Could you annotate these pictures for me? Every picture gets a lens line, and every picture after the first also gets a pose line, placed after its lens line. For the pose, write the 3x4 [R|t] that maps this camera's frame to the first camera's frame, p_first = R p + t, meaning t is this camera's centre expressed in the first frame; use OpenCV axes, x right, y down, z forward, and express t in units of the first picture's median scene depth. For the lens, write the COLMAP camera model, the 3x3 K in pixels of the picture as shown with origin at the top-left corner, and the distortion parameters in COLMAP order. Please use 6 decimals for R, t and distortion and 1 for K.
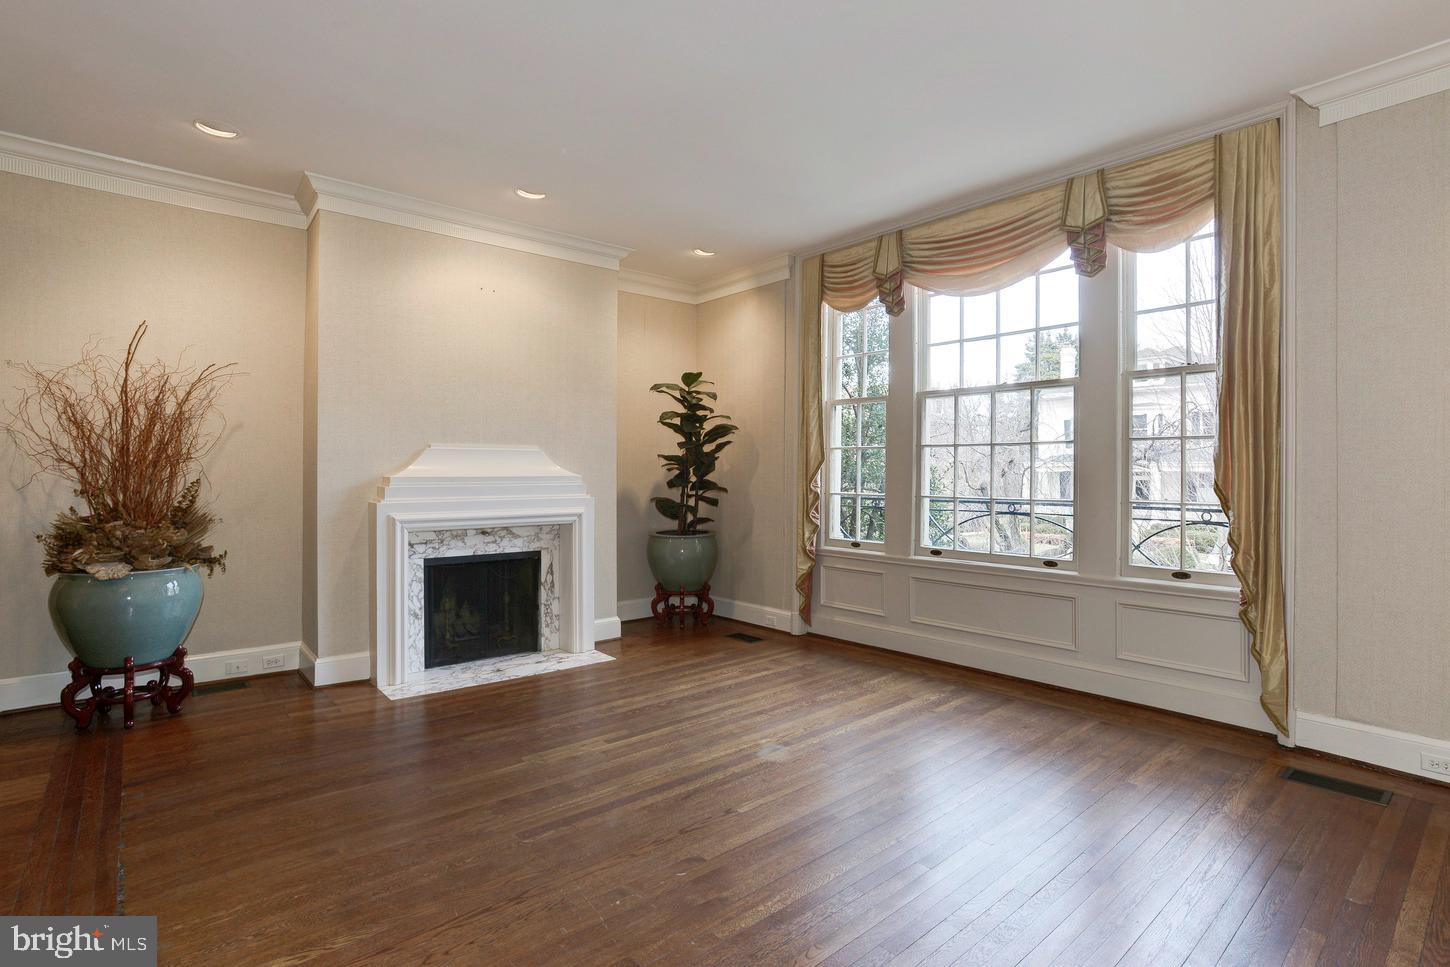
lens RADIAL K [[708.0, 0, 725.0], [0, 708.0, 483.5], [0, 0, 1]] dist [-0.031787, 0.000818]
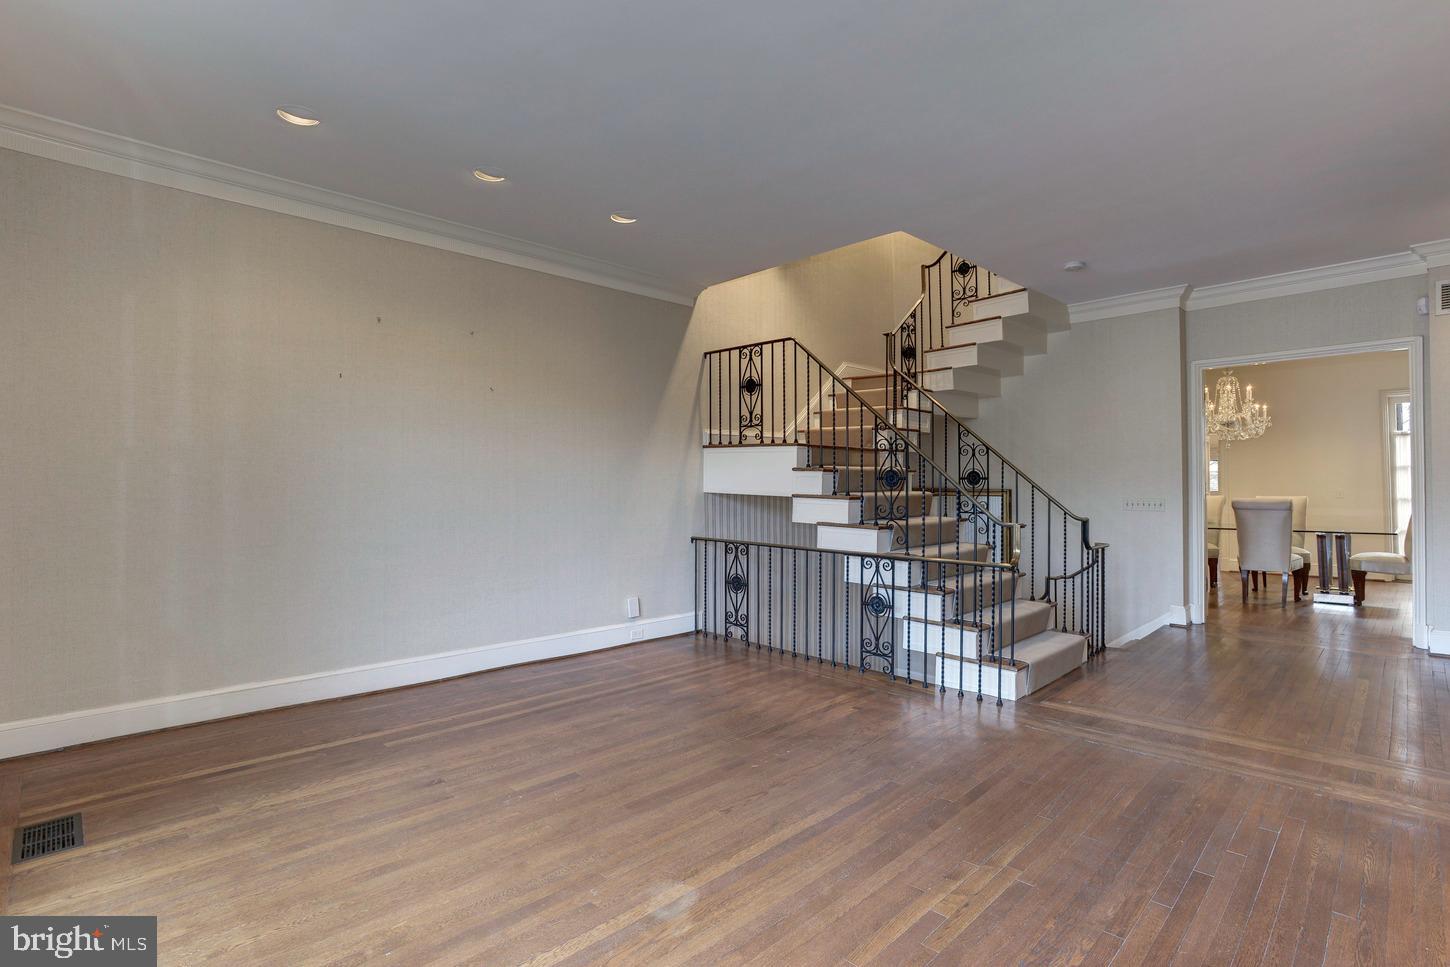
lens RADIAL K [[708.0, 0, 725.0], [0, 708.0, 483.5], [0, 0, 1]] dist [-0.031787, 0.000818]
pose [[-0.997706, 0.000633, -0.067688, 0.046596], [-0.000198, 0.999925, 0.012266, -0.016610], [0.067691, 0.012251, -0.997631, 1.195841]]
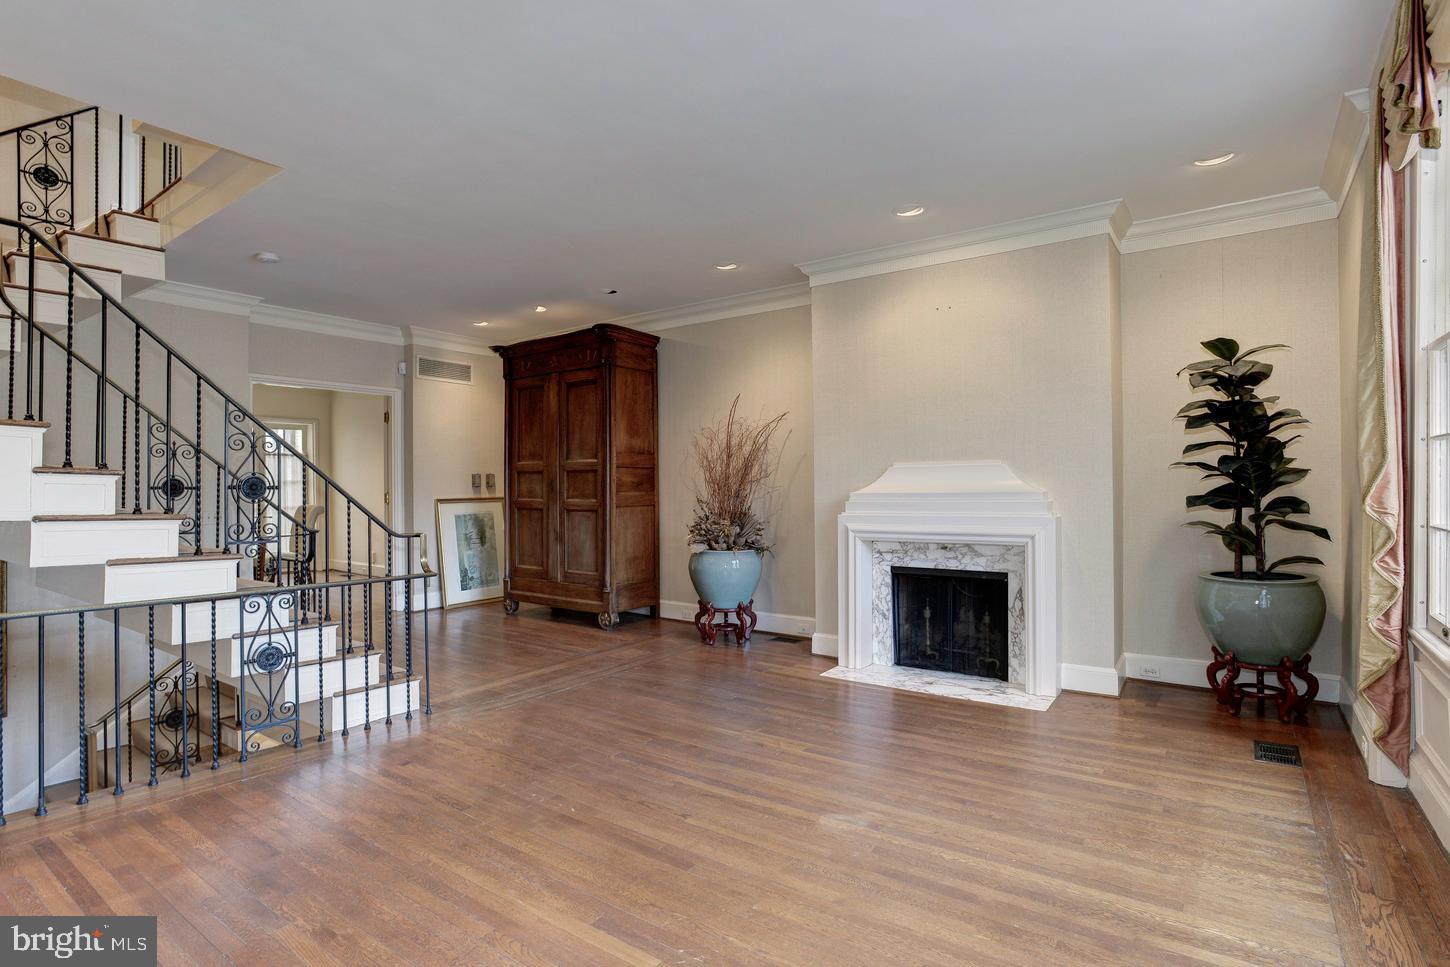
lens RADIAL K [[720.1, 0, 731.8], [0, 720.1, 493.5], [0, 0, 1]] dist [-0.048504, 0.000532]
pose [[0.245329, 0.002422, -0.969437, 0.620062], [-0.005287, 0.999985, 0.001161, -0.008620], [0.969425, 0.004841, 0.245339, 0.474821]]
